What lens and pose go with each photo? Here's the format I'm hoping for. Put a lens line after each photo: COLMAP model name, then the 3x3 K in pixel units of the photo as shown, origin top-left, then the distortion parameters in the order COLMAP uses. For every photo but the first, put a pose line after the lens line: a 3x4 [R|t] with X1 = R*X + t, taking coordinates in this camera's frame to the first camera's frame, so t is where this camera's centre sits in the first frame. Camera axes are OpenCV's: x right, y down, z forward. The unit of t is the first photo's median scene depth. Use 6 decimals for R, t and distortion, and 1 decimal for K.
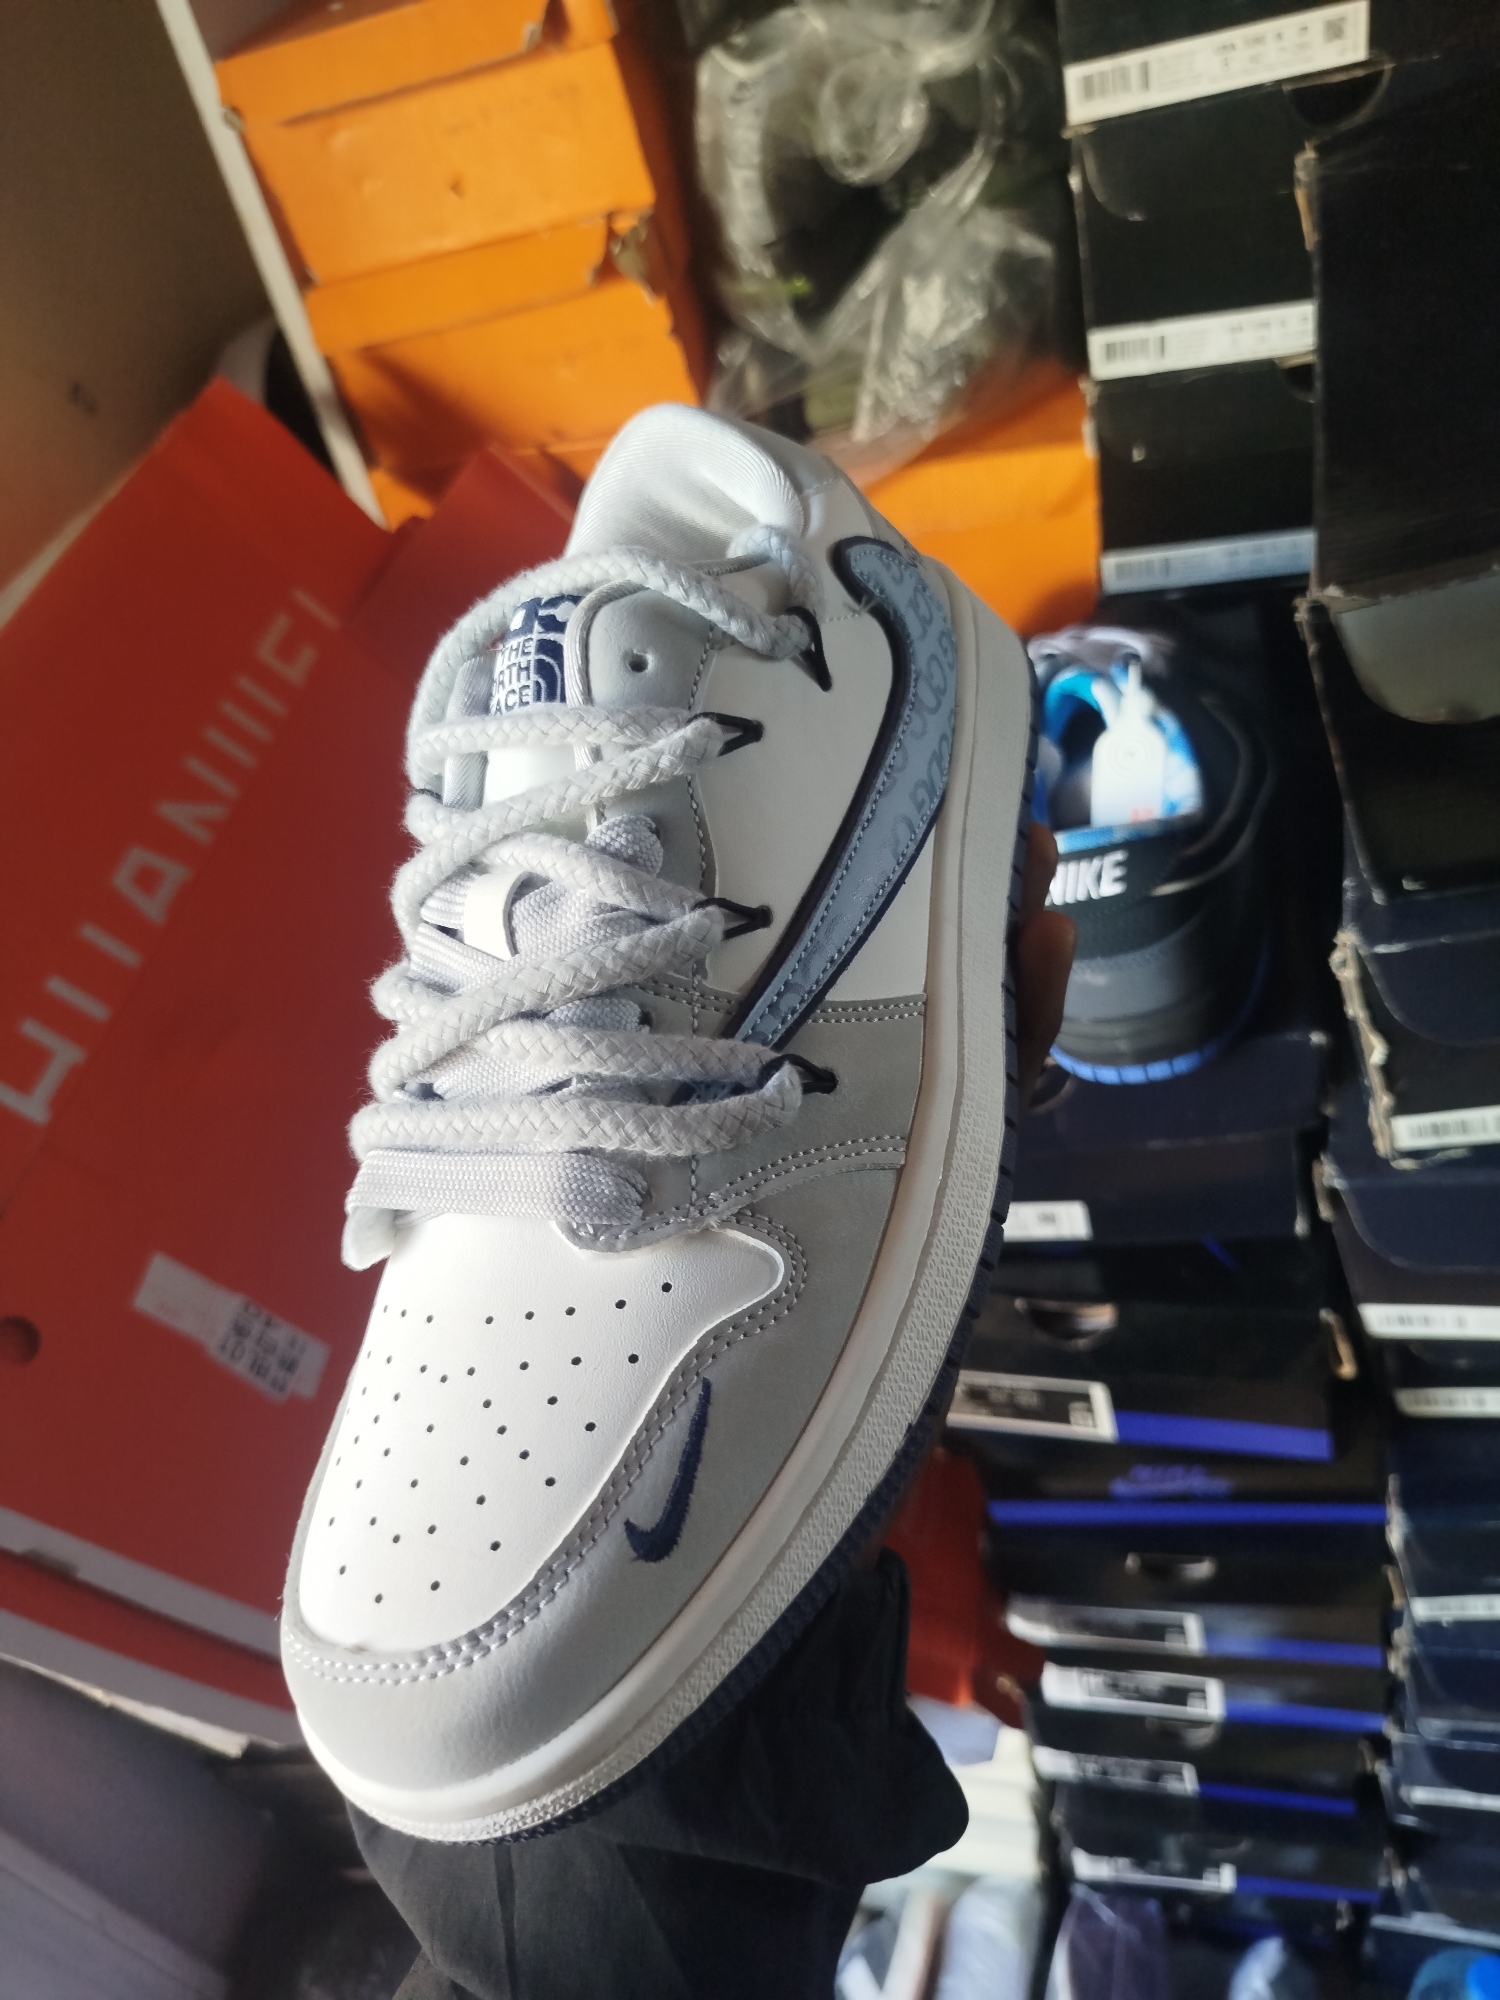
lens RADIAL K [[1411.6, 0, 752.8], [0, 1411.6, 998.5], [0, 0, 1]] dist [-0.003918, -0.008199]
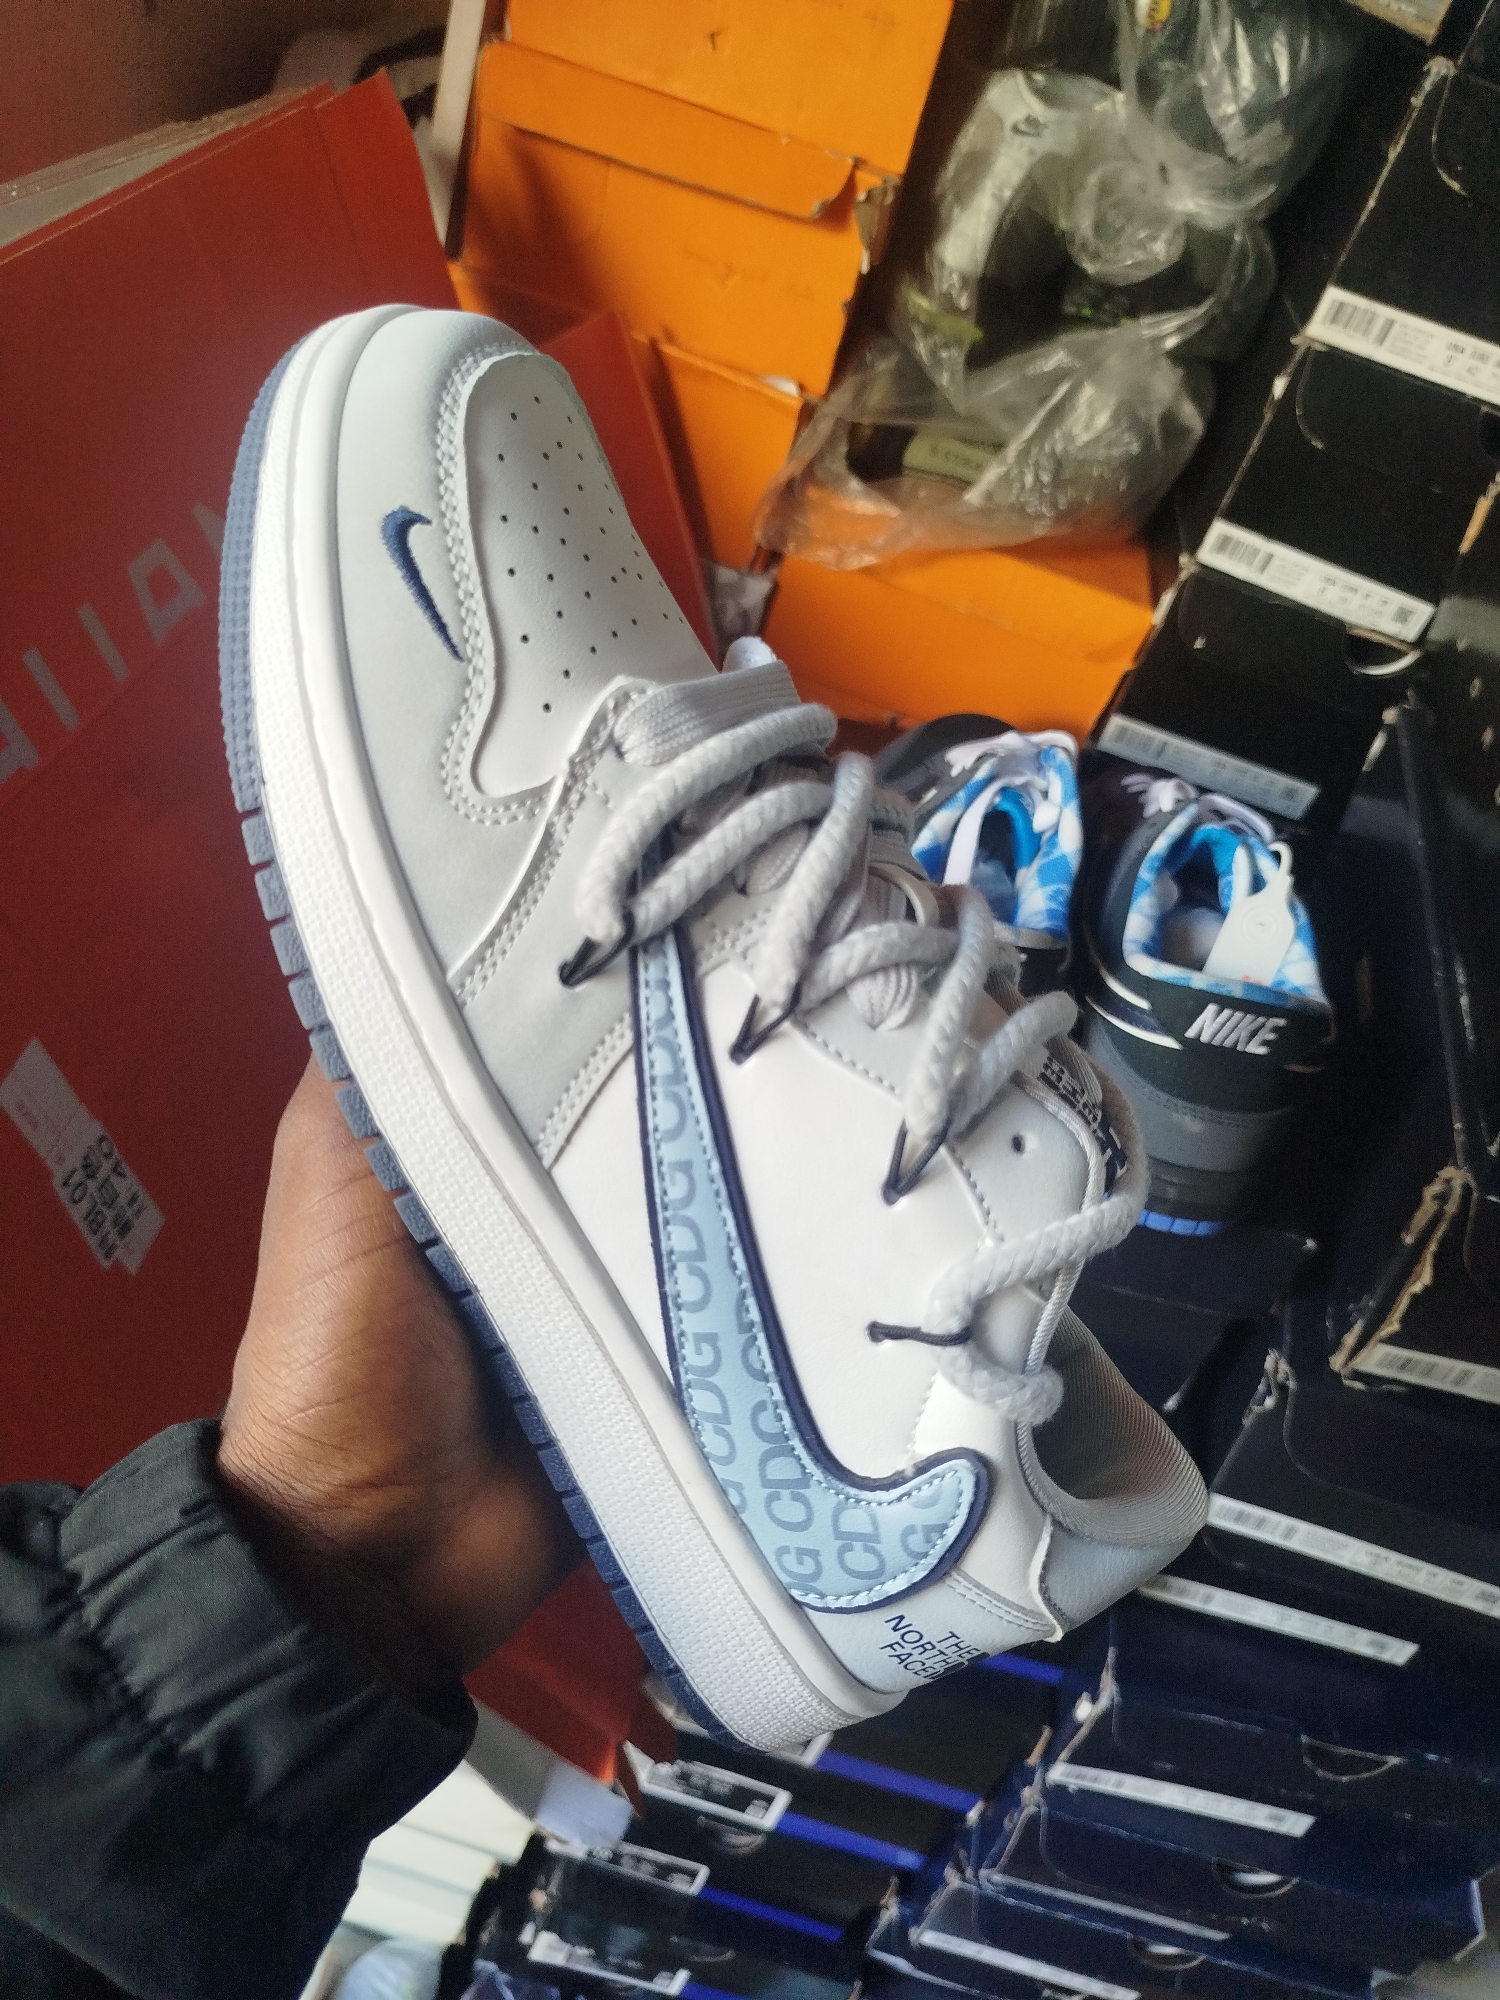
lens RADIAL K [[1411.6, 0, 750.2], [0, 1411.6, 999.8], [0, 0, 1]] dist [-0.003918, -0.008199]
pose [[0.870772, 0.362439, 0.332256, -0.278122], [-0.354728, 0.931013, -0.085921, 0.071342], [-0.340476, -0.043043, 0.939268, 0.121716]]
